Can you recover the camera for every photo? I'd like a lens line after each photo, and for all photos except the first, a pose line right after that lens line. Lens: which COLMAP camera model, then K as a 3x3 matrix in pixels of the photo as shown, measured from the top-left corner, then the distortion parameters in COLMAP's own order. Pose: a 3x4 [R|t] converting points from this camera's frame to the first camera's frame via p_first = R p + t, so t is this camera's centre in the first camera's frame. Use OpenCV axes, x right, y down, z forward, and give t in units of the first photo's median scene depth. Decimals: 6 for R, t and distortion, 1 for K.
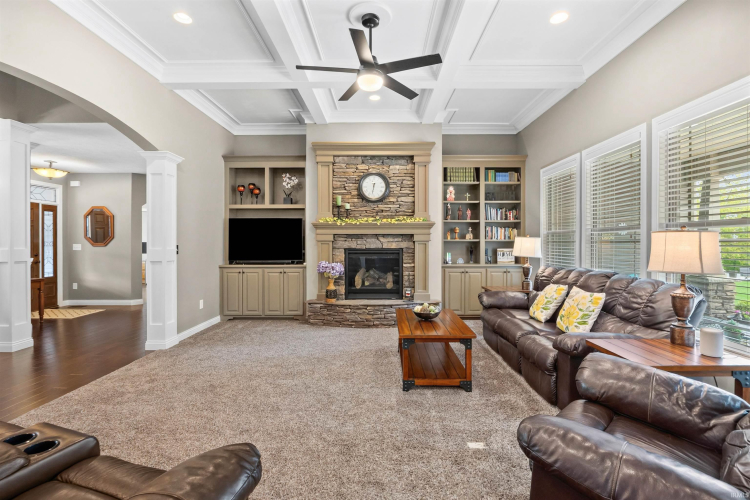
lens RADIAL K [[350.0, 0, 373.5], [0, 350.0, 245.6], [0, 0, 1]] dist [-0.000288, 0.000021]
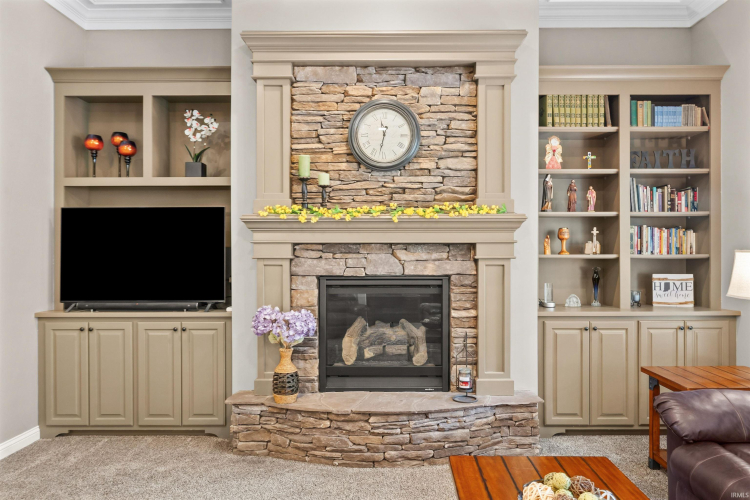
lens RADIAL K [[496.2, 0, 378.8], [0, 496.2, 253.5], [0, 0, 1]] dist [-0.003321, -0.000590]
pose [[1.000000, -0.000294, 0.000281, -0.006342], [0.000294, 1.000000, -0.000950, -0.018903], [-0.000280, 0.000950, 1.000000, 0.370852]]
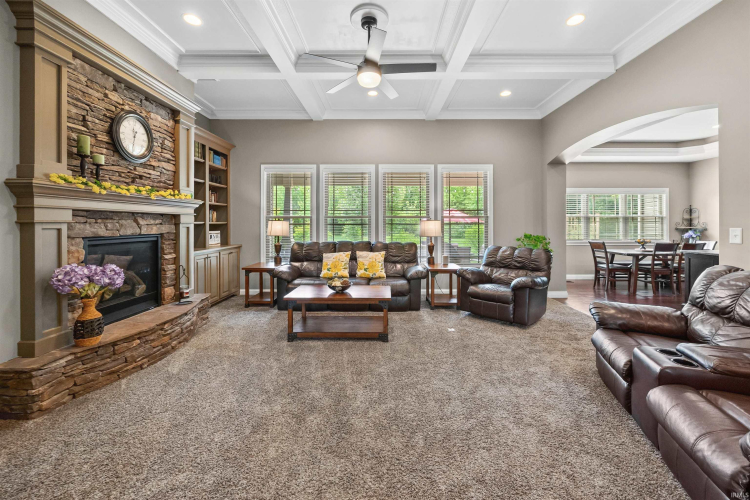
lens RADIAL K [[307.8, 0, 377.1], [0, 307.8, 224.9], [0, 0, 1]] dist [0.000218, 0.000011]
pose [[0.007238, -0.001977, 0.999972, -0.535175], [0.004311, 0.999989, 0.001945, -0.009741], [-0.999965, 0.004297, 0.007246, 0.549007]]
